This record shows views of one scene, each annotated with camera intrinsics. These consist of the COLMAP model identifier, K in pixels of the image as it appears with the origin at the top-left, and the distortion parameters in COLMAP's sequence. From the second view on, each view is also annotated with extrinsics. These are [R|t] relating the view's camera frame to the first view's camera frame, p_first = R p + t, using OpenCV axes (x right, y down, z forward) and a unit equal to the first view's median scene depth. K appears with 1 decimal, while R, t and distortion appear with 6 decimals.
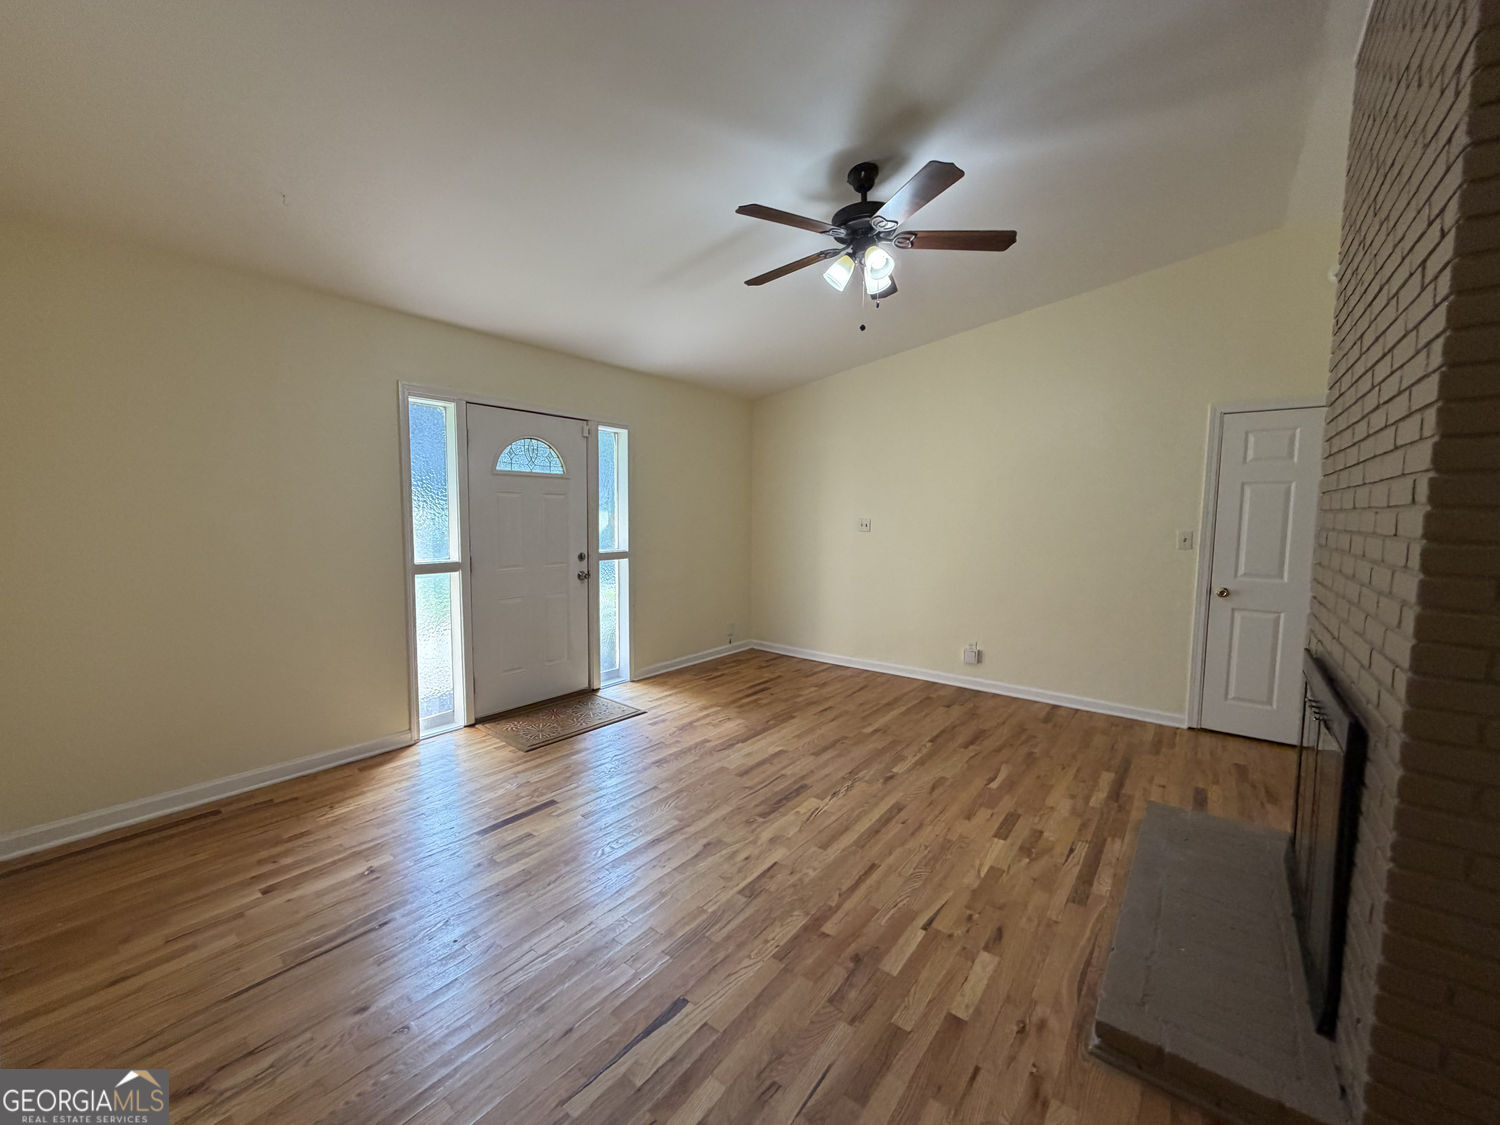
lens RADIAL K [[595.3, 0, 750.2], [0, 595.3, 561.7], [0, 0, 1]] dist [-0.000998, 0.000148]
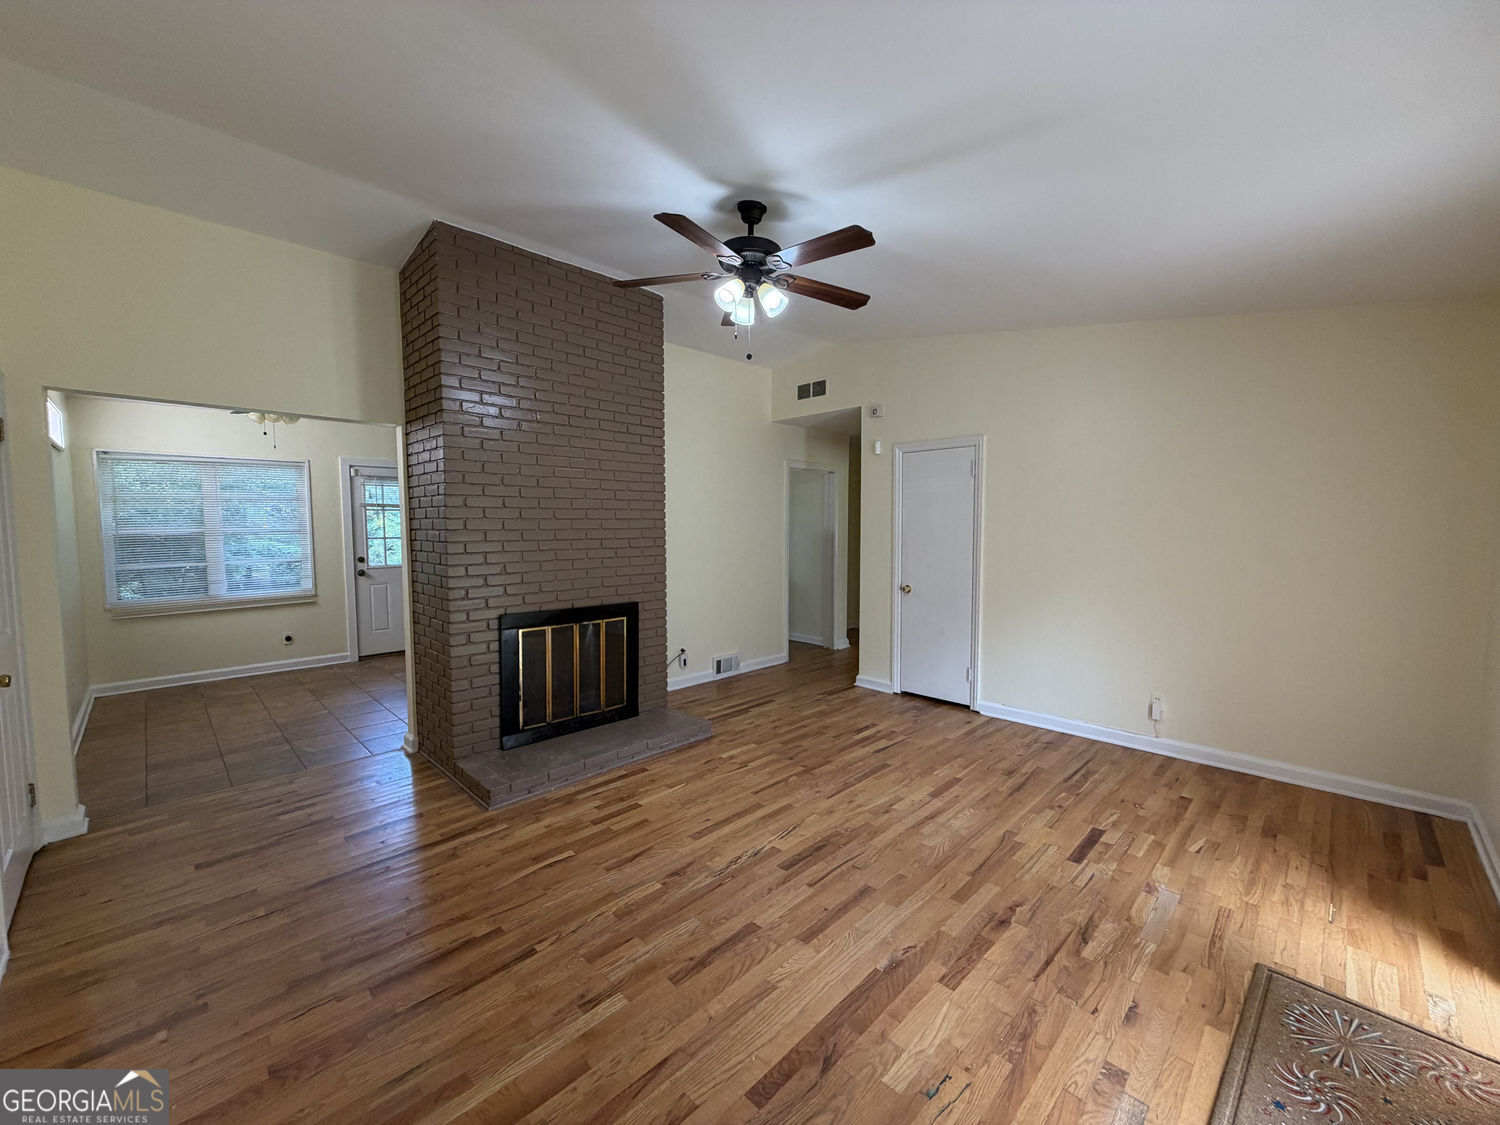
lens RADIAL K [[595.3, 0, 745.8], [0, 595.3, 560.1], [0, 0, 1]] dist [-0.000998, 0.000148]
pose [[-0.991201, -0.014478, 0.131570, 0.048544], [0.005380, 0.988772, 0.149333, -0.180307], [-0.132255, 0.148727, -0.979994, 1.861837]]
